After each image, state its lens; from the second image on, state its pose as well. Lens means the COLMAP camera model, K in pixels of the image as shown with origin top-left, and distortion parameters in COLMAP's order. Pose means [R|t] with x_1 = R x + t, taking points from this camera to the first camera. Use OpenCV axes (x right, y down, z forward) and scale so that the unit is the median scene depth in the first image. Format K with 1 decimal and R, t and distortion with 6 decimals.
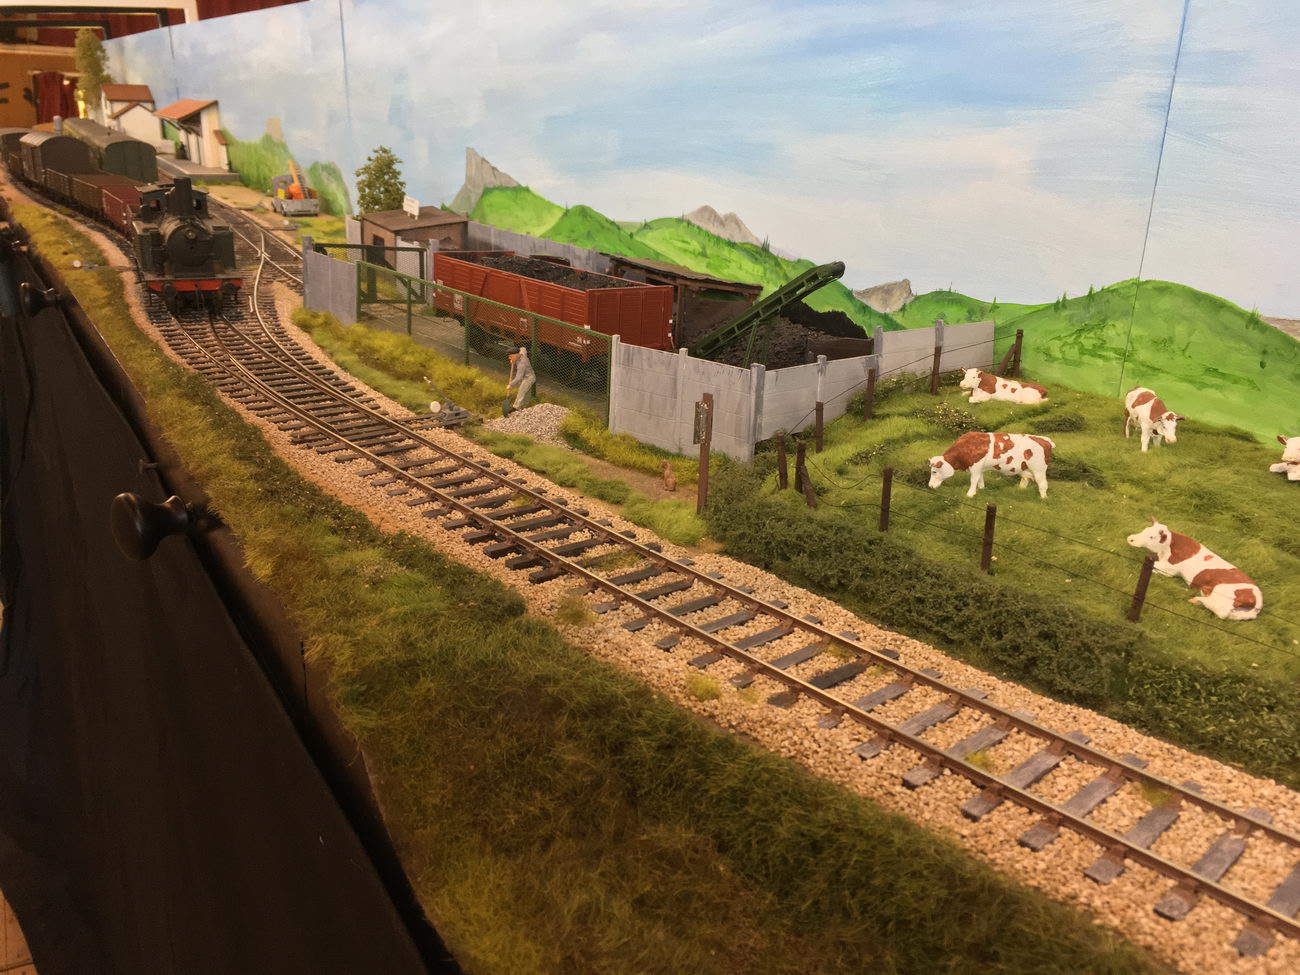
lens RADIAL K [[1098.8, 0, 650.0], [0, 1098.8, 490.1], [0, 0, 1]] dist [0.003192, 0.003935]
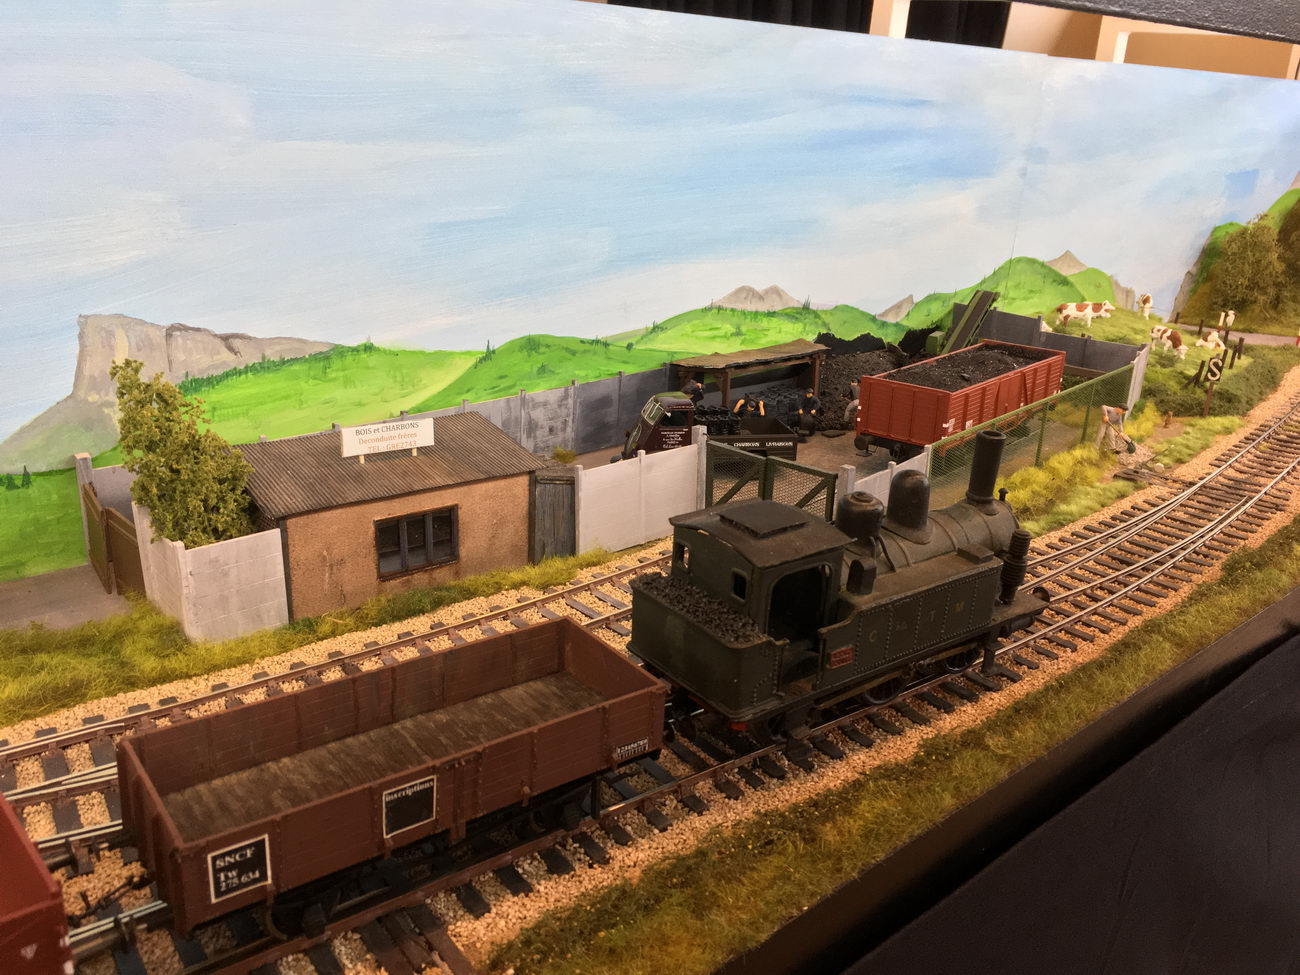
lens RADIAL K [[1098.8, 0, 649.5], [0, 1098.8, 487.6], [0, 0, 1]] dist [0.003192, 0.003935]
pose [[-0.156199, -0.394598, 0.905480, -0.971592], [0.263331, 0.866916, 0.423218, -0.579373], [-0.951976, 0.304547, -0.031502, 1.239031]]
